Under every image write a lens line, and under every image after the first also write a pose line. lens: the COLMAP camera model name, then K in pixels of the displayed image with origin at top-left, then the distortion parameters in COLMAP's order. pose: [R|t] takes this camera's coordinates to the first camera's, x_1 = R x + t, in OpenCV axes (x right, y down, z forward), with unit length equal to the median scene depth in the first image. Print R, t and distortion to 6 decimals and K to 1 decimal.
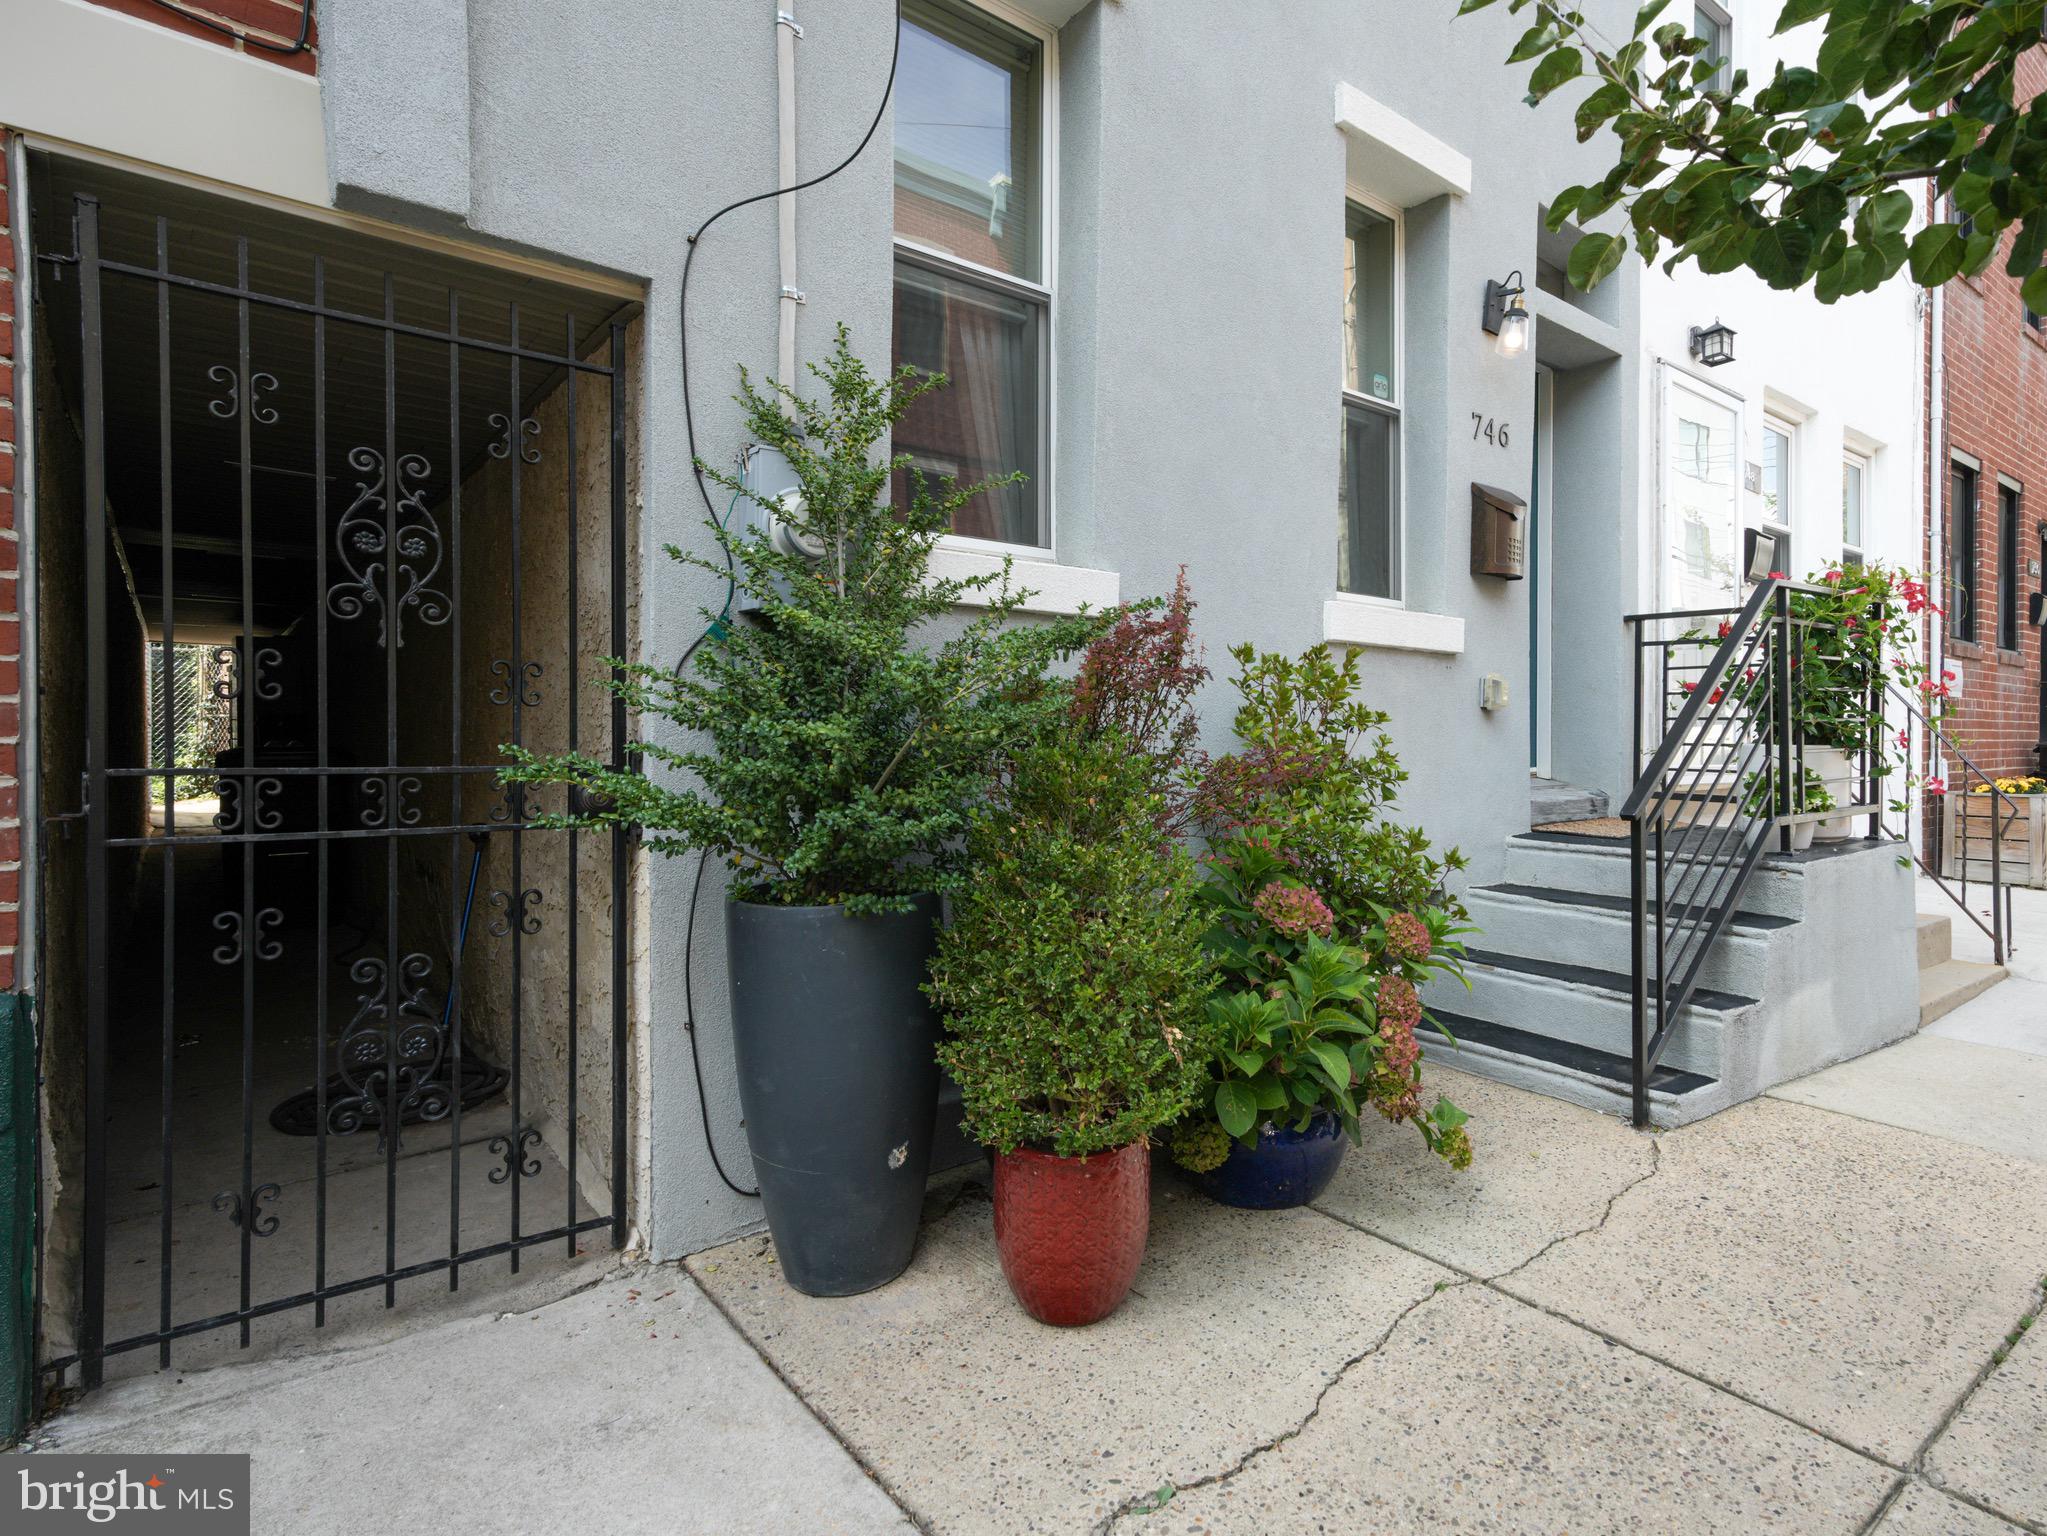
lens RADIAL K [[1127.1, 0, 1142.5], [0, 1127.1, 752.1], [0, 0, 1]] dist [-0.004547, 0.017157]
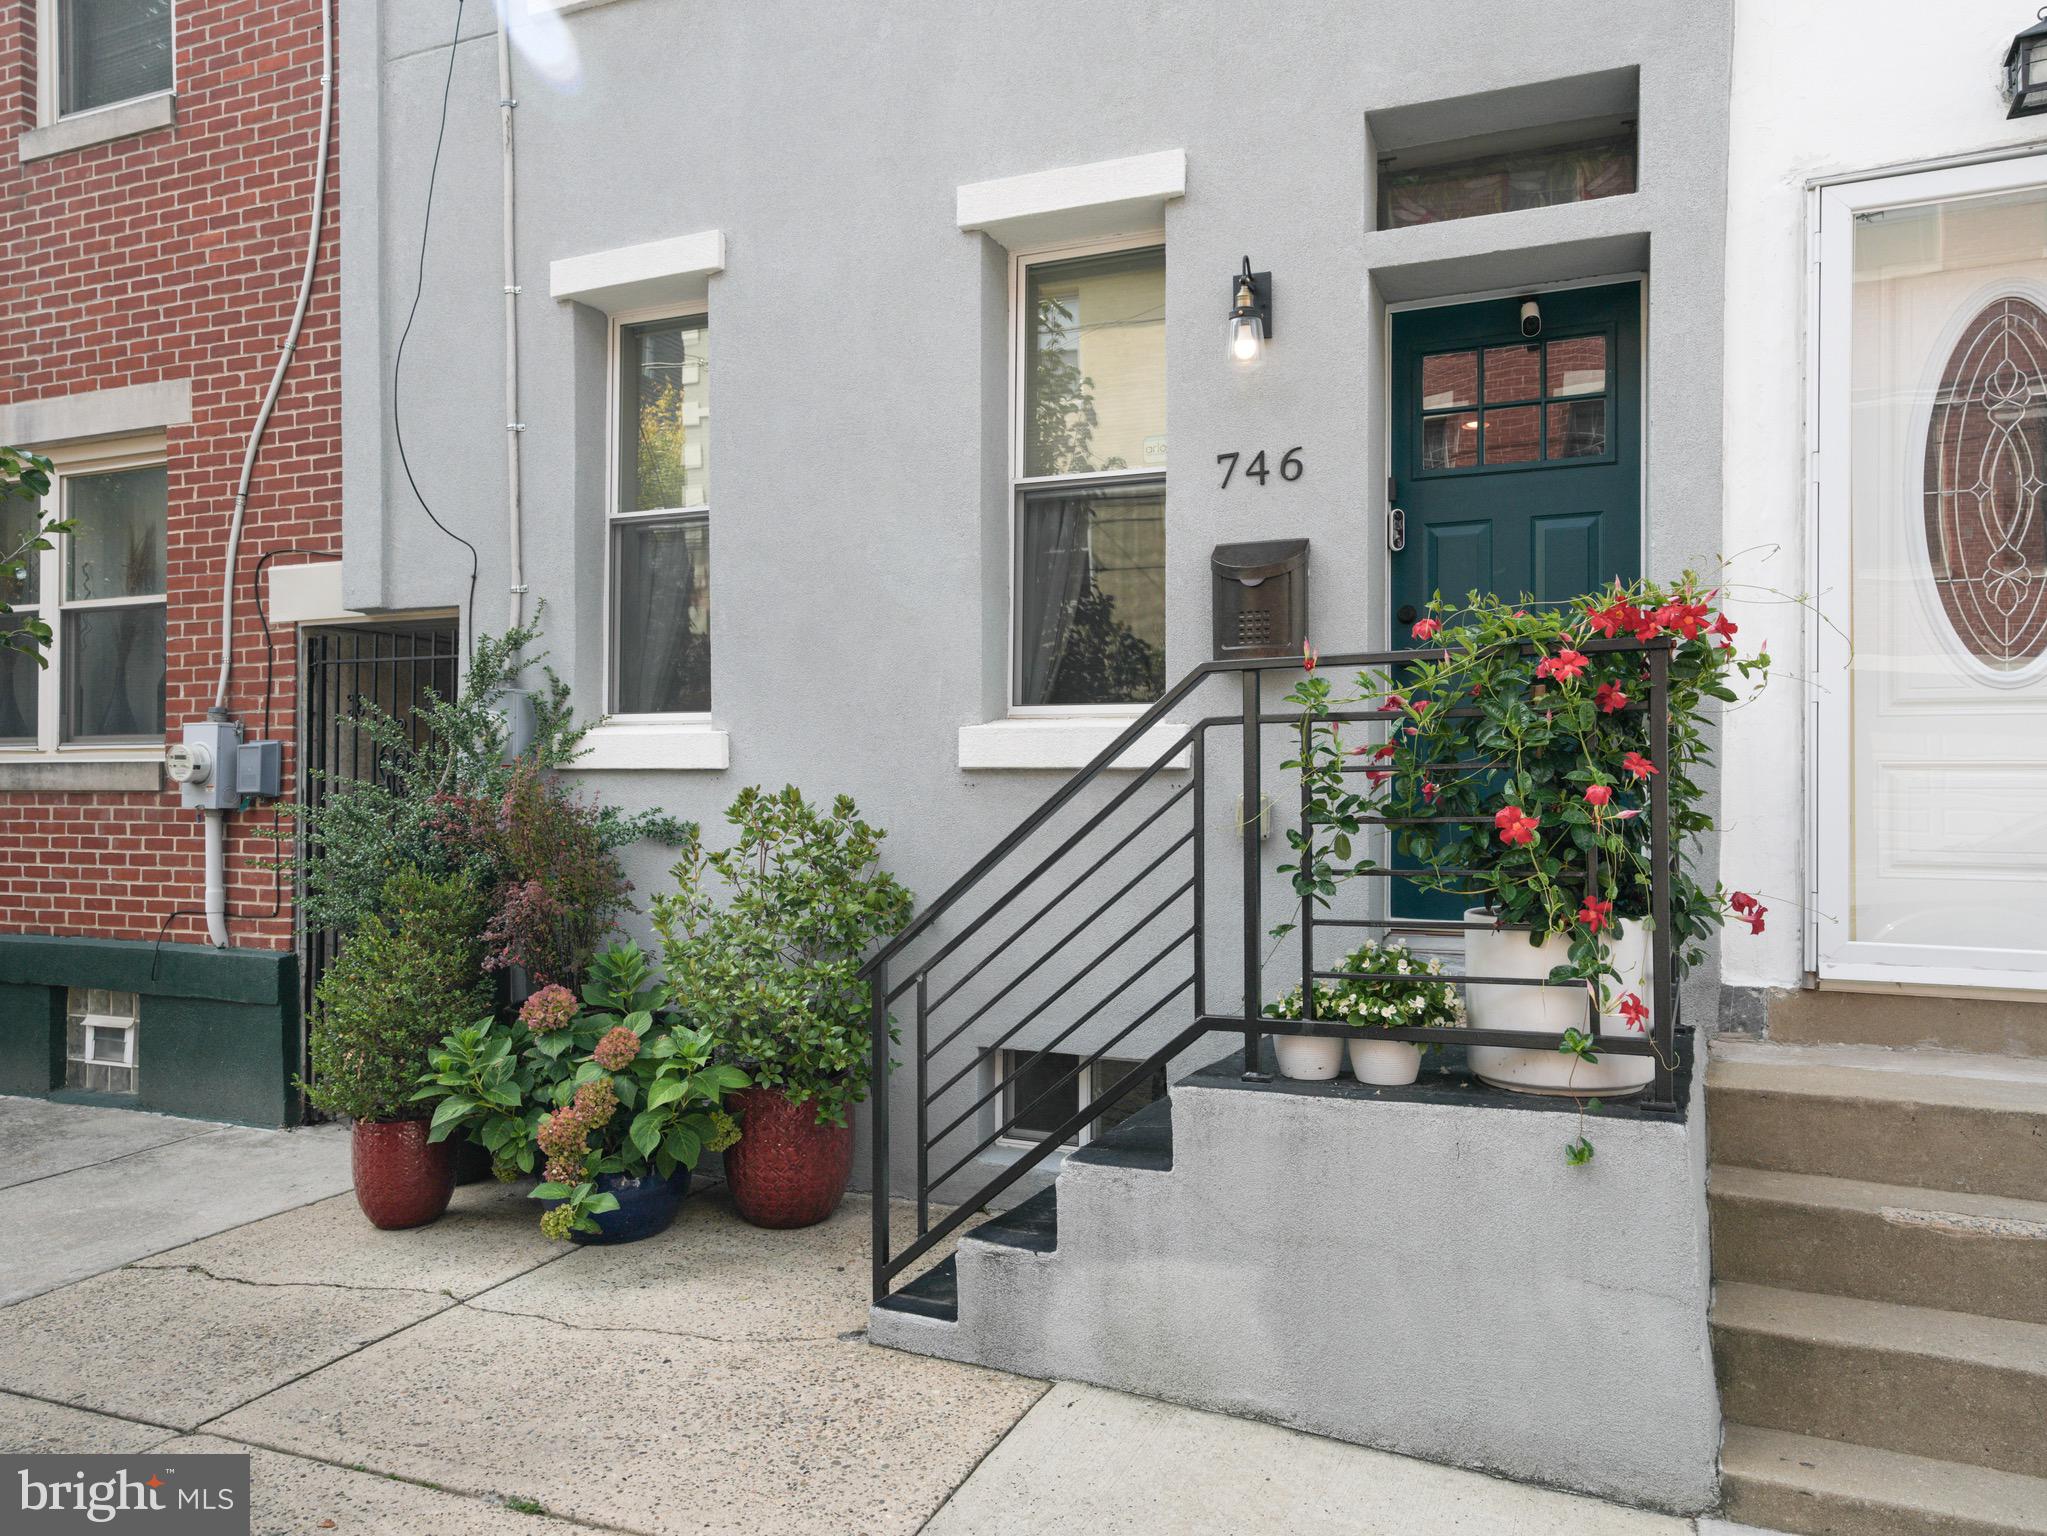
lens RADIAL K [[1369.7, 0, 1023.5], [0, 1369.7, 768.0], [0, 0, 1]] dist [0.004007, 0.002016]
pose [[0.458917, -0.014300, -0.888364, 1.069980], [-0.007080, 0.999780, -0.019751, -0.064906], [0.888451, 0.015354, 0.458715, 0.446850]]
